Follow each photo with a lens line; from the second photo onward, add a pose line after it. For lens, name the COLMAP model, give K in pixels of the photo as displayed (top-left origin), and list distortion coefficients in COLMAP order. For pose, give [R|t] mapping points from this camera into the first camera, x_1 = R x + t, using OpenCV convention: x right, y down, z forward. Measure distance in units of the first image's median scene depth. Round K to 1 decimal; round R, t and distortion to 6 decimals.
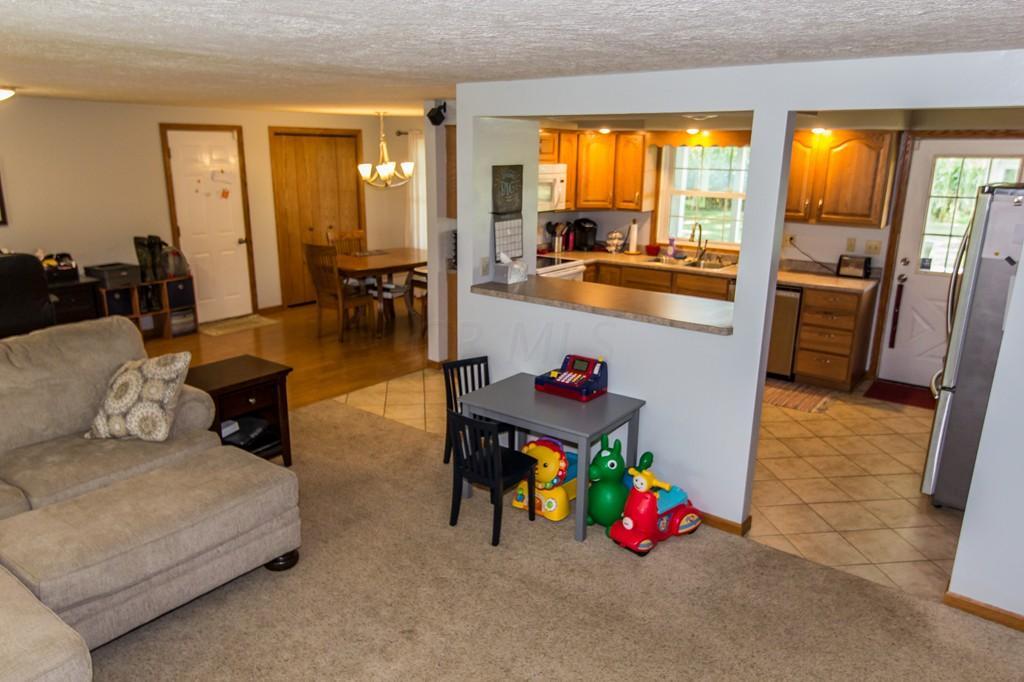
lens RADIAL K [[720.9, 0, 518.6], [0, 720.9, 351.0], [0, 0, 1]] dist [-0.003865, 0.013511]
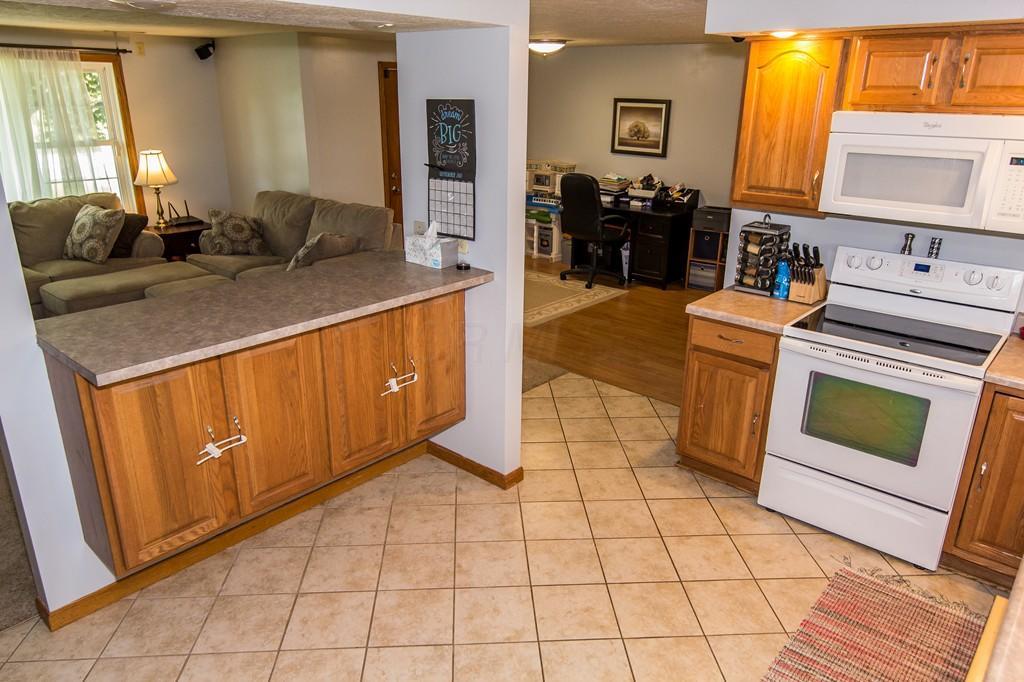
lens RADIAL K [[720.9, 0, 512.5], [0, 720.9, 346.6], [0, 0, 1]] dist [-0.003865, 0.013511]
pose [[-0.080955, 0.319041, -0.944277, 0.466063], [-0.281119, 0.901615, 0.328727, -0.190040], [0.956252, 0.292066, 0.016698, 0.735013]]
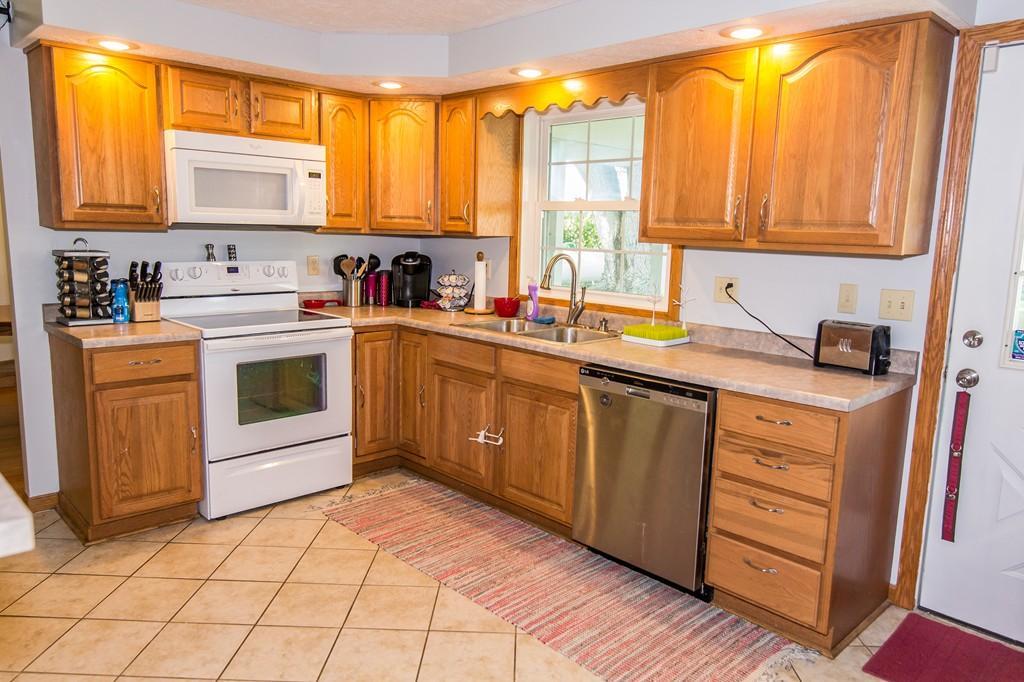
lens RADIAL K [[720.9, 0, 519.2], [0, 720.9, 341.4], [0, 0, 1]] dist [-0.003865, 0.013511]
pose [[0.988179, 0.036168, -0.148974, 0.292799], [-0.053513, 0.992024, -0.114125, -0.052370], [0.143659, 0.120748, 0.982233, 0.477240]]
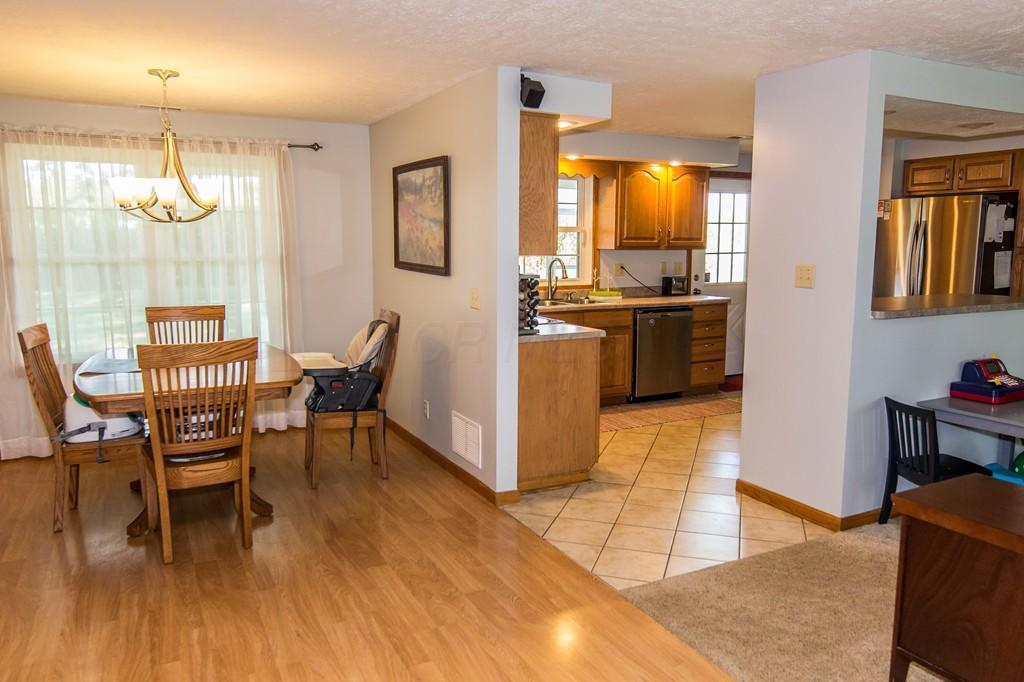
lens RADIAL K [[720.9, 0, 519.4], [0, 720.9, 353.5], [0, 0, 1]] dist [-0.003865, 0.013511]
pose [[0.426482, -0.154306, 0.891237, -0.591001], [0.248891, 0.967322, 0.048377, -0.116069], [-0.869578, 0.201189, 0.450950, 0.643714]]
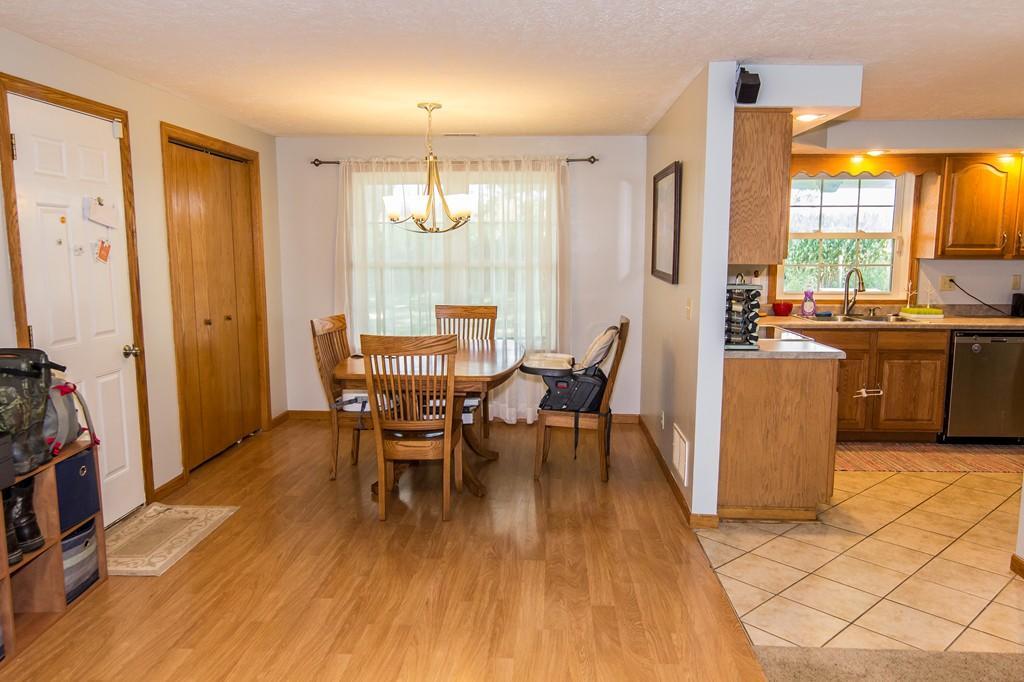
lens RADIAL K [[720.9, 0, 526.2], [0, 720.9, 345.7], [0, 0, 1]] dist [-0.003865, 0.013511]
pose [[0.819937, -0.090448, 0.565264, -0.502211], [0.166159, 0.982532, -0.083804, -0.085914], [-0.547809, 0.162638, 0.820642, 0.546842]]
